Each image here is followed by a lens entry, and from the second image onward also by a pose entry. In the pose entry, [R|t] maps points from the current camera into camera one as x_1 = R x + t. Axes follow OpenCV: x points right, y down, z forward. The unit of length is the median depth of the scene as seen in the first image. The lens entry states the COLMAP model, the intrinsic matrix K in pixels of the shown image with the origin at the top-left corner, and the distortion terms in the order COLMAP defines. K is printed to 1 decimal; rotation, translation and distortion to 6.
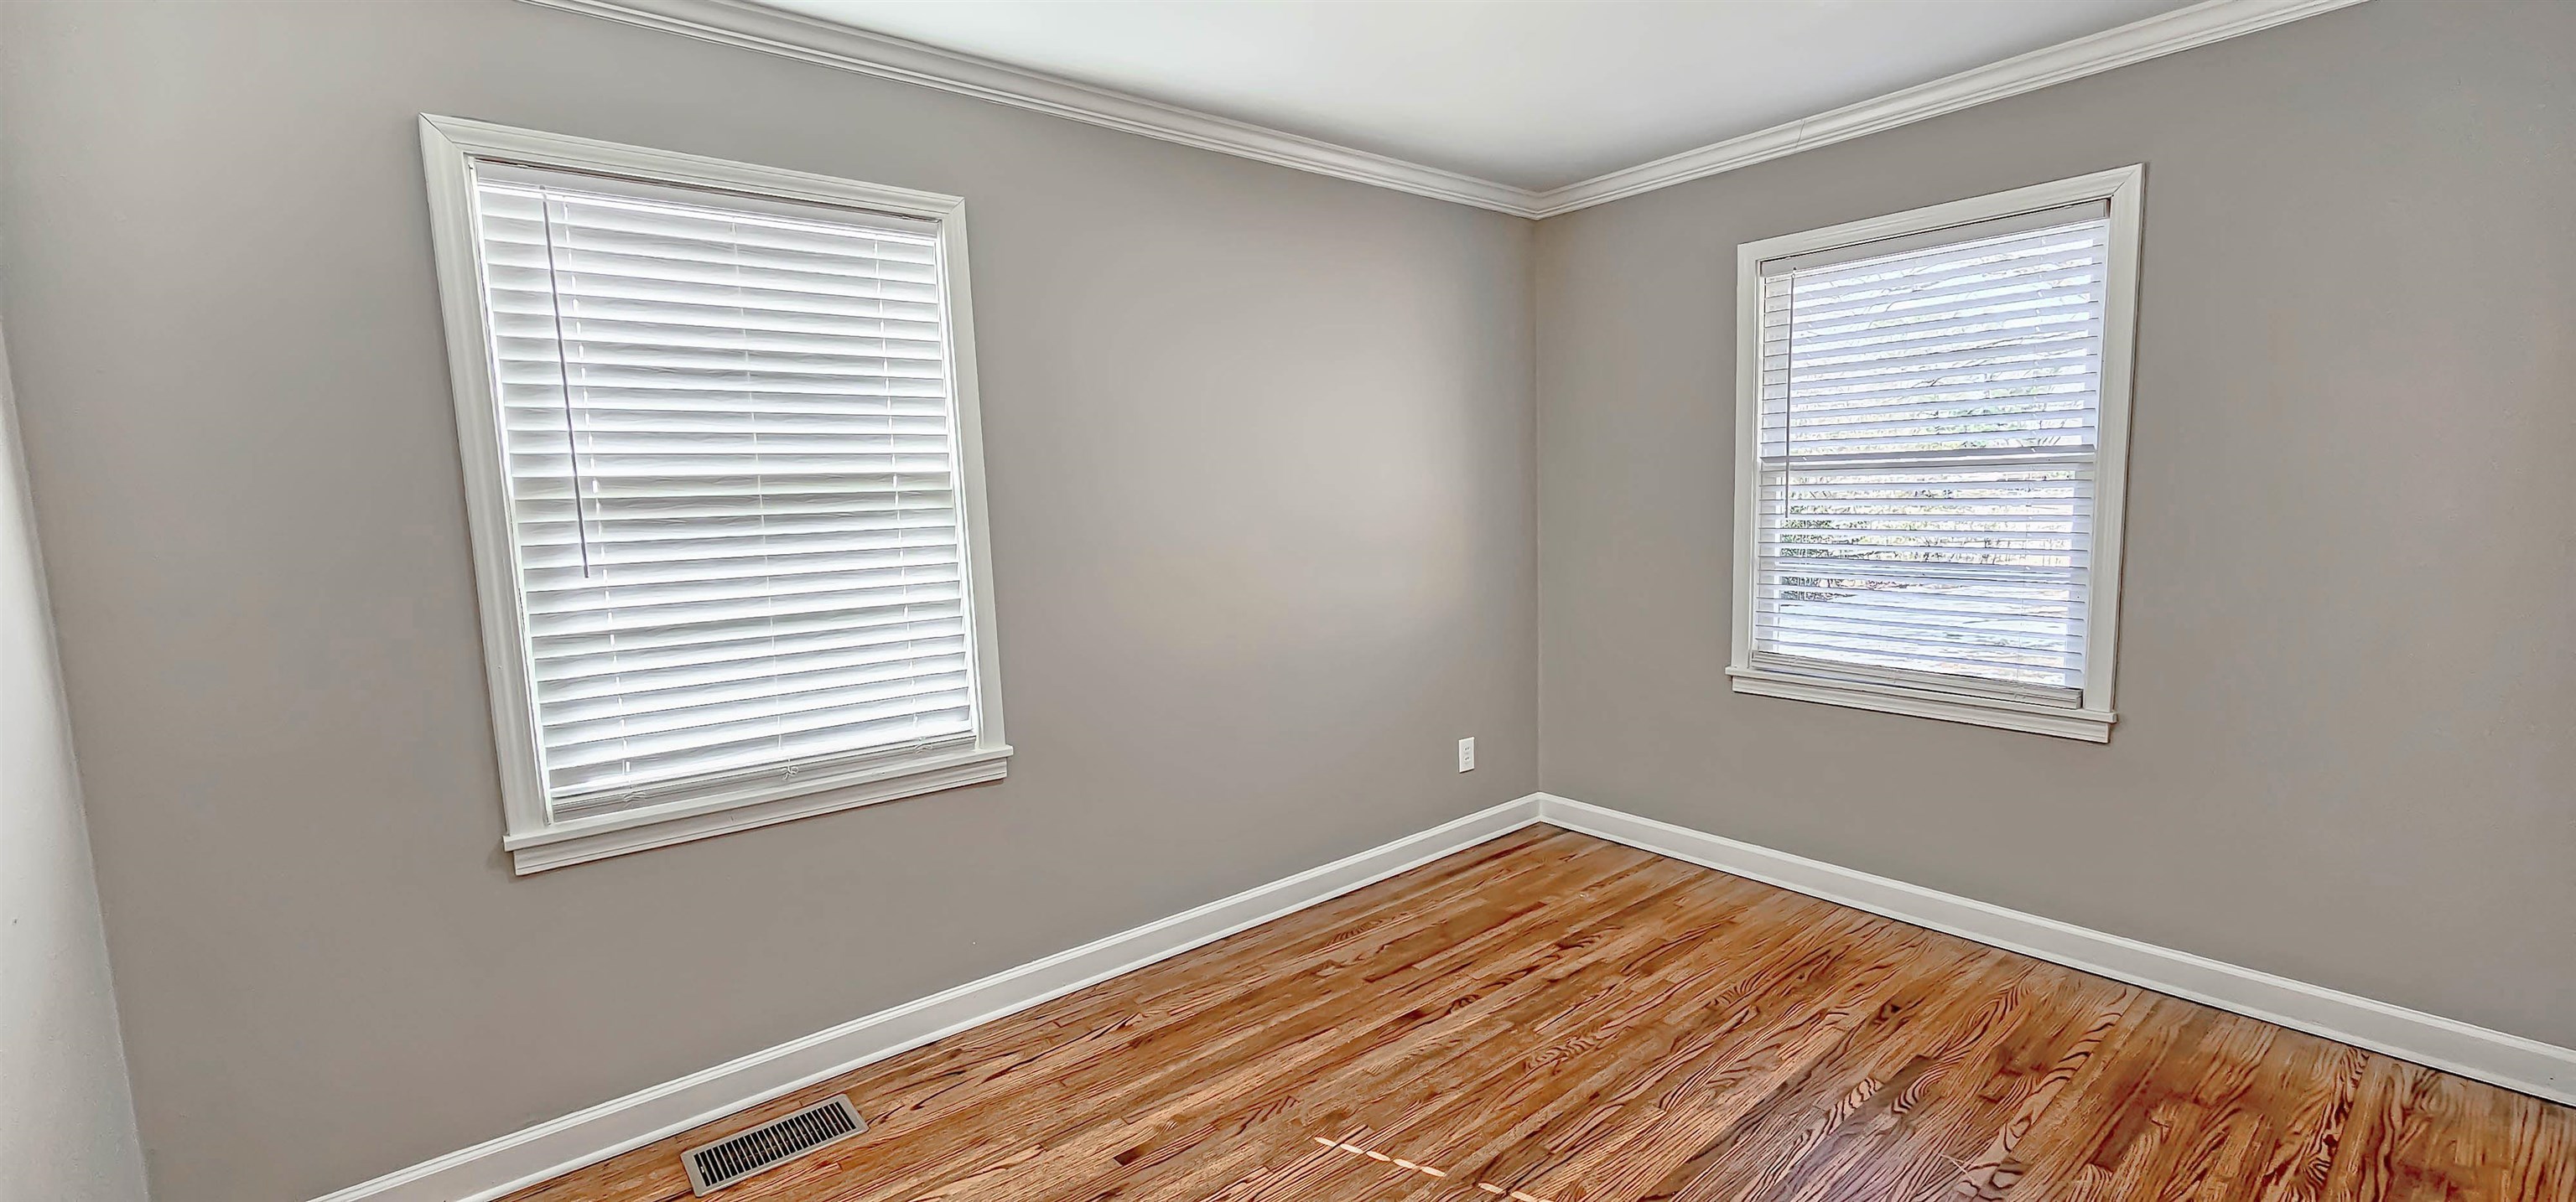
lens RADIAL K [[1051.3, 0, 1299.2], [0, 1051.3, 599.0], [0, 0, 1]] dist [-0.005416, -0.000684]
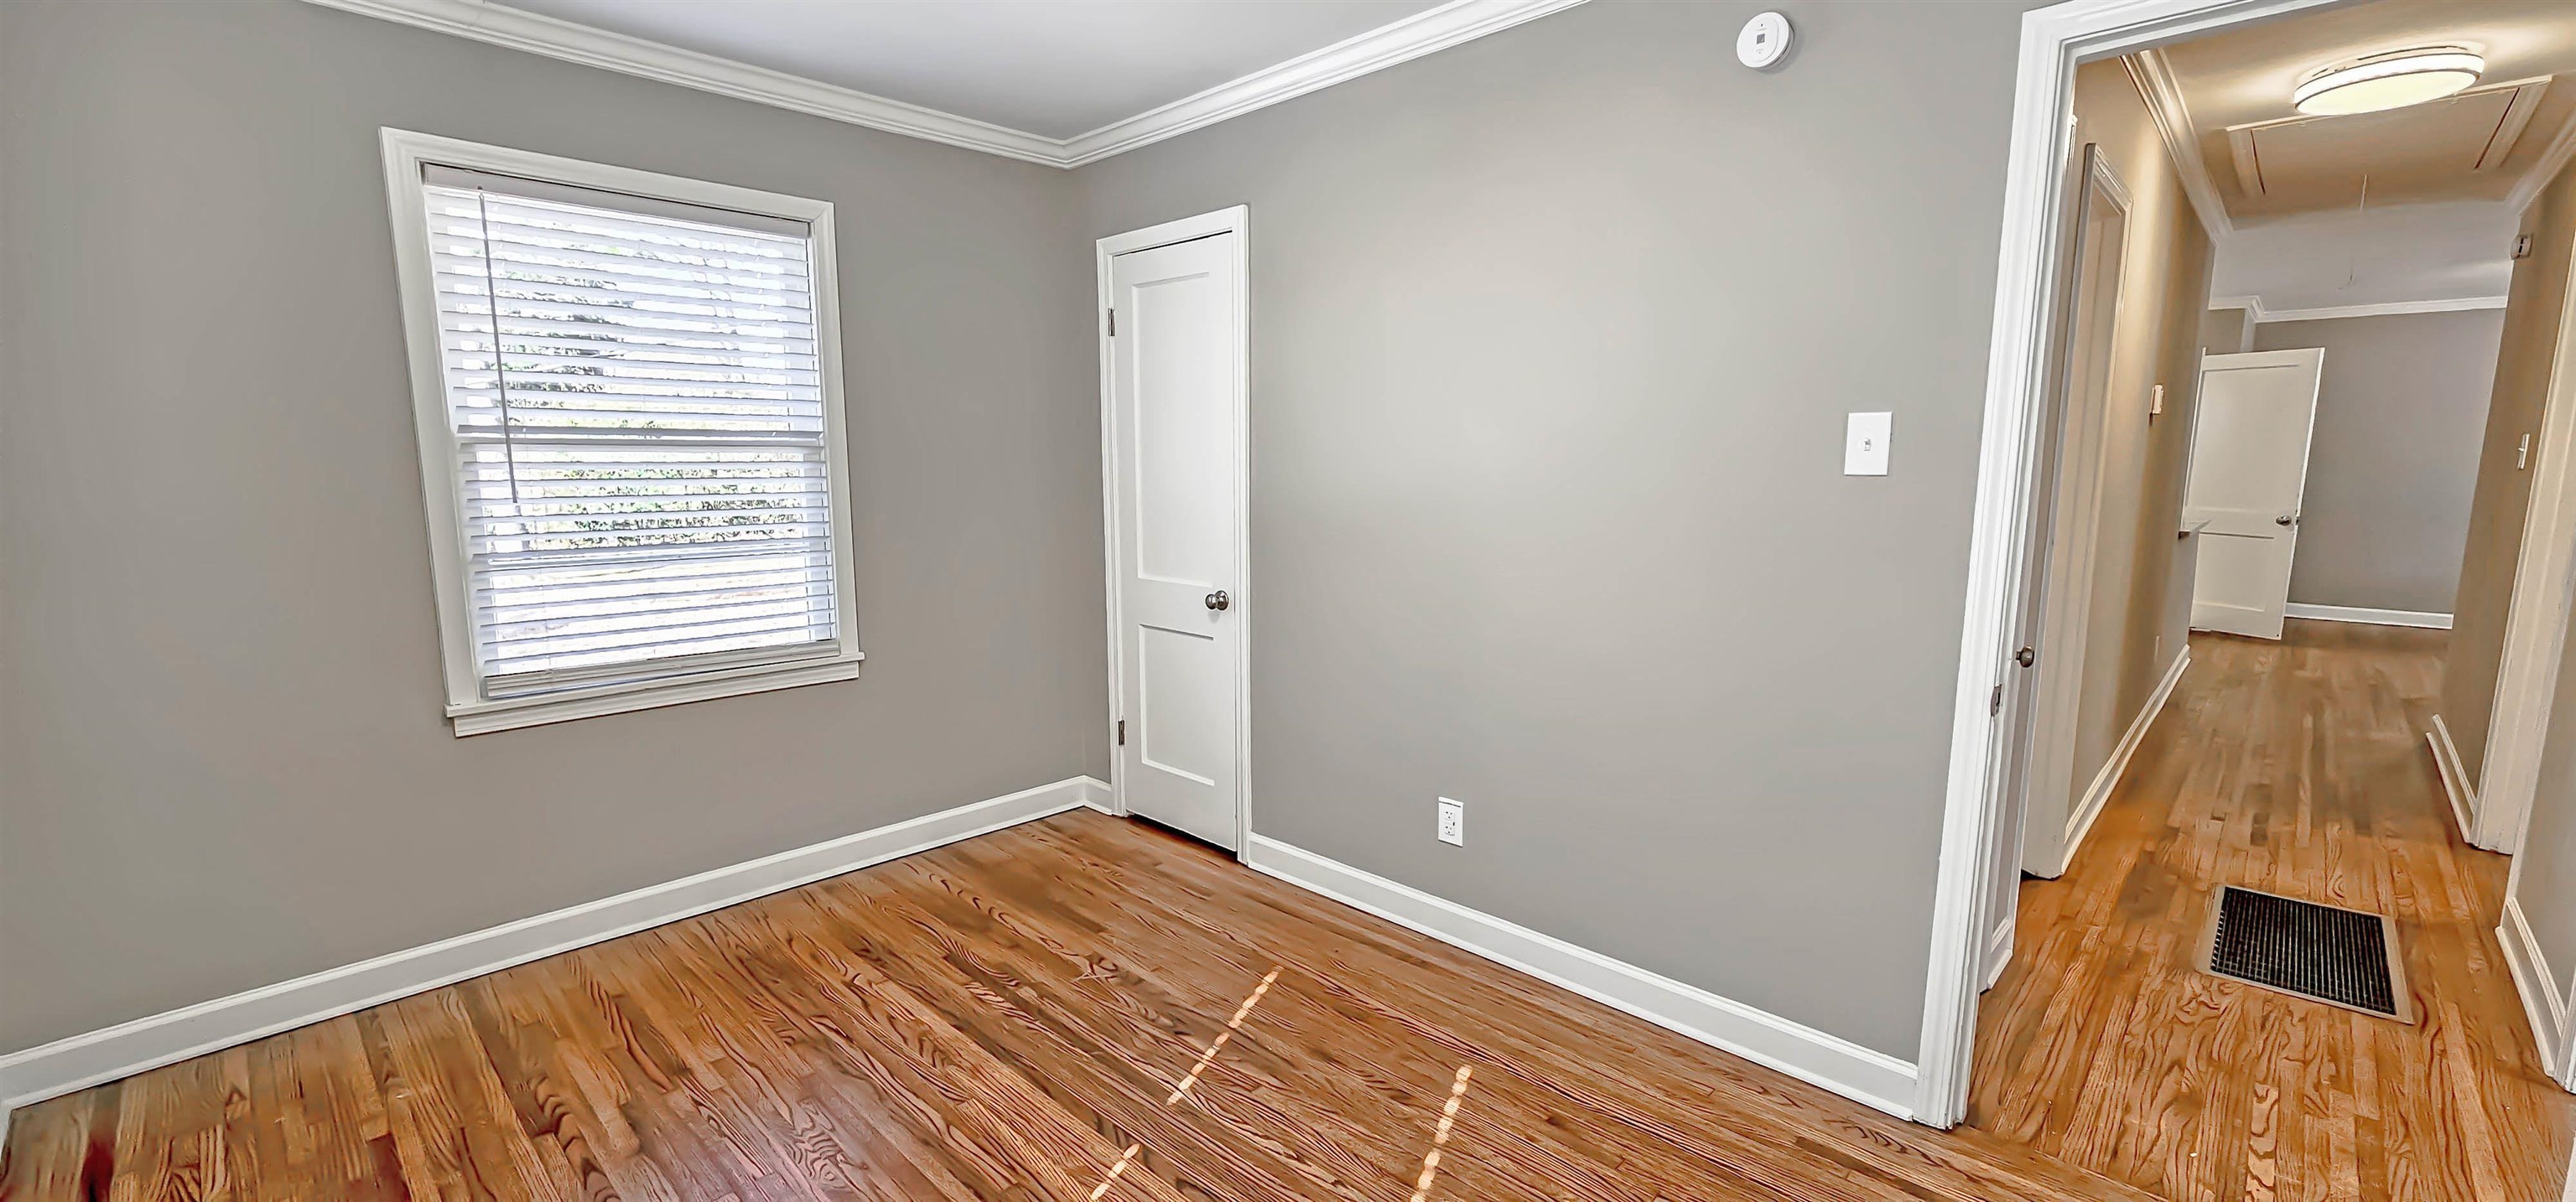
lens RADIAL K [[1051.3, 0, 1283.5], [0, 1051.3, 614.0], [0, 0, 1]] dist [-0.005416, -0.000684]
pose [[-0.108414, -0.120663, 0.986756, -0.462498], [0.107074, 0.985414, 0.132263, -0.043457], [-0.988323, 0.119995, -0.093913, 0.584284]]
